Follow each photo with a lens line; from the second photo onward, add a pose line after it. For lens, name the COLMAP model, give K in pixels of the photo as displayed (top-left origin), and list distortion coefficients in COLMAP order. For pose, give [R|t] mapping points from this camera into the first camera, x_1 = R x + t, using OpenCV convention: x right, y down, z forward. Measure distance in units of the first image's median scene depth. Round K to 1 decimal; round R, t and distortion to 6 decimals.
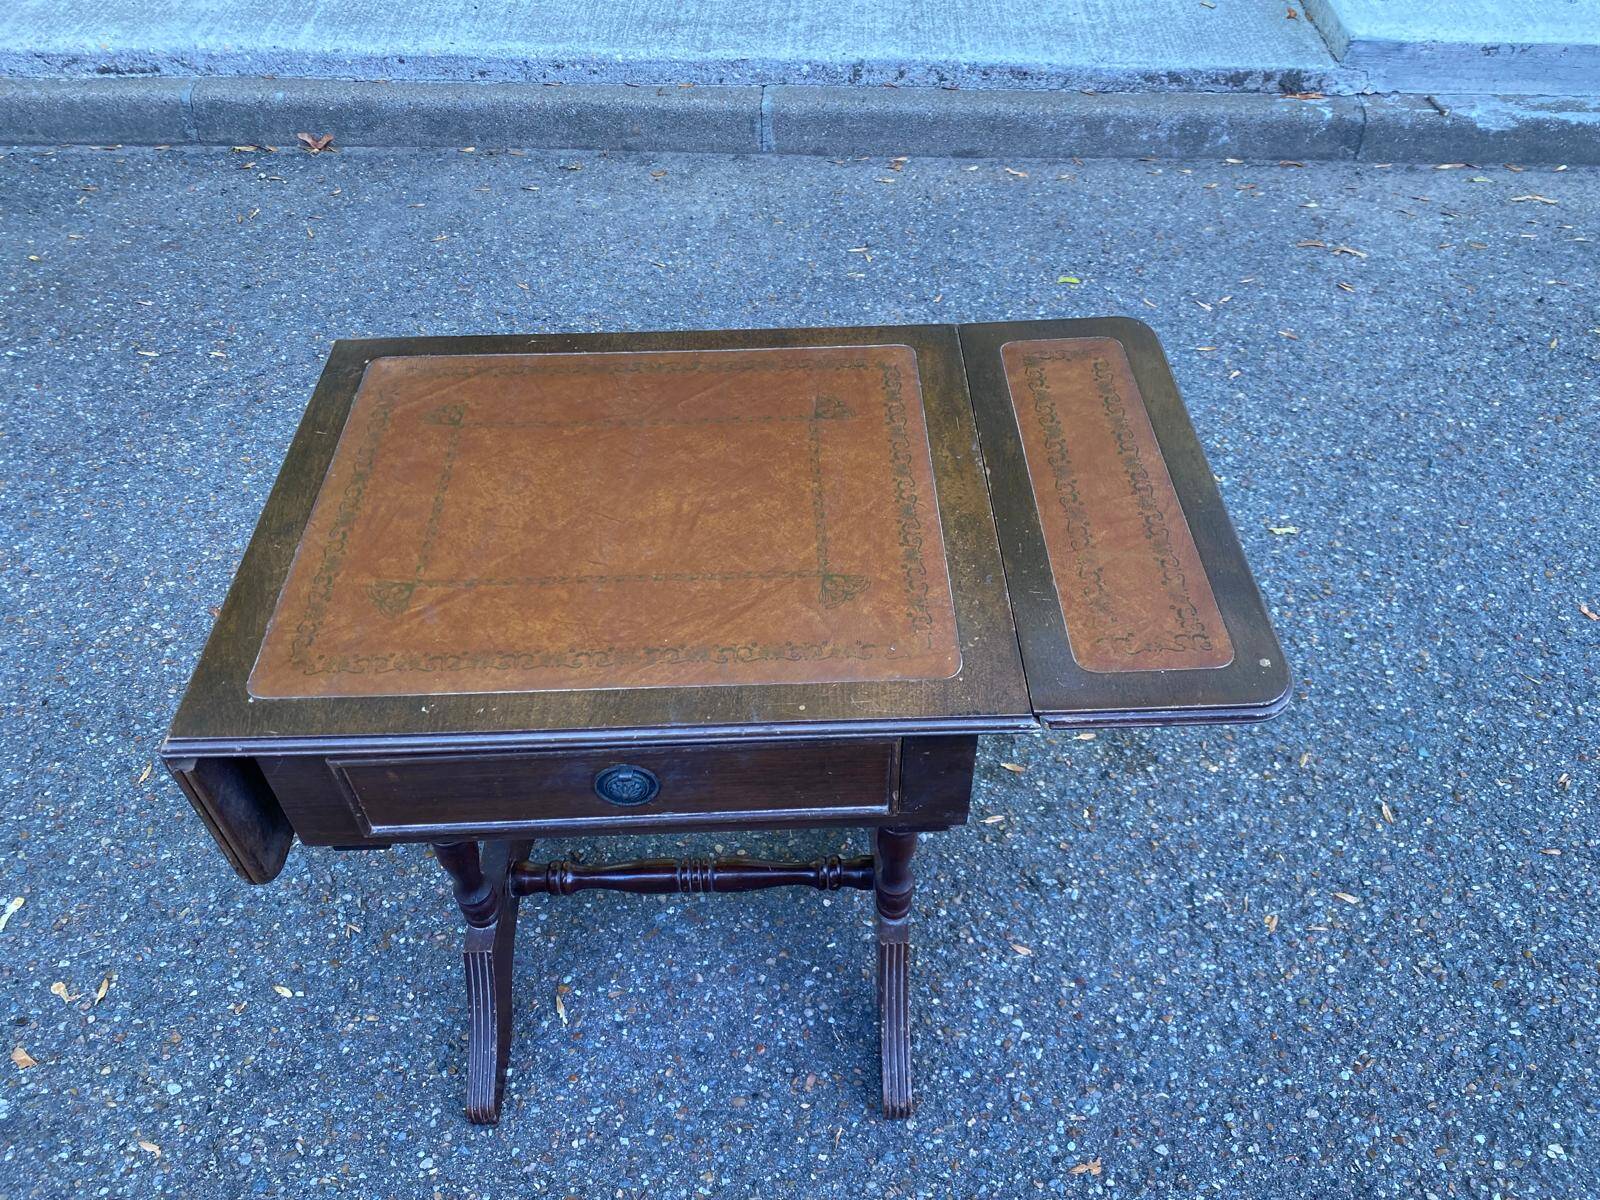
lens RADIAL K [[1227.1, 0, 804.9], [0, 1227.1, 582.1], [0, 0, 1]] dist [0.000295, 0.000638]
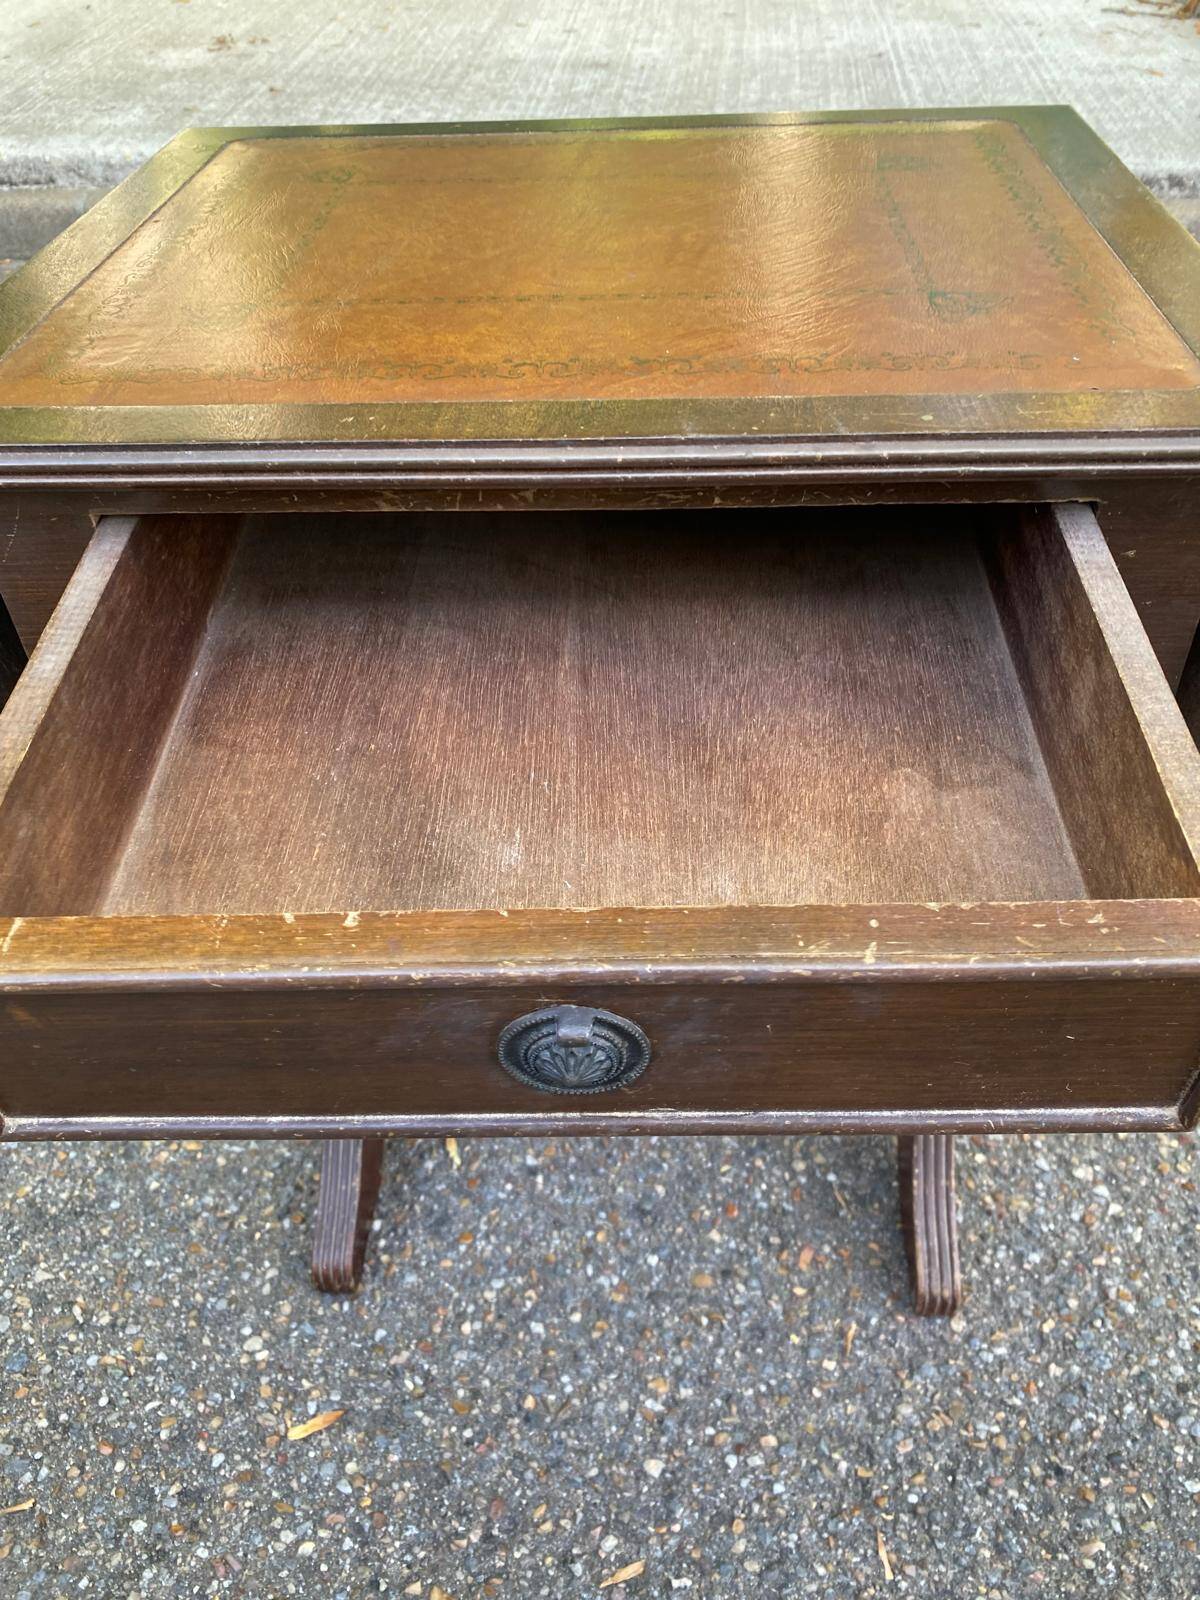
lens RADIAL K [[1227.1, 0, 624.8], [0, 1227.1, 783.8], [0, 0, 1]] dist [0.000295, 0.000638]
pose [[0.998014, 0.024888, -0.057869, -0.060833], [-0.029269, 0.996668, -0.076139, 0.187248], [0.055782, 0.077682, 0.995416, 0.271527]]
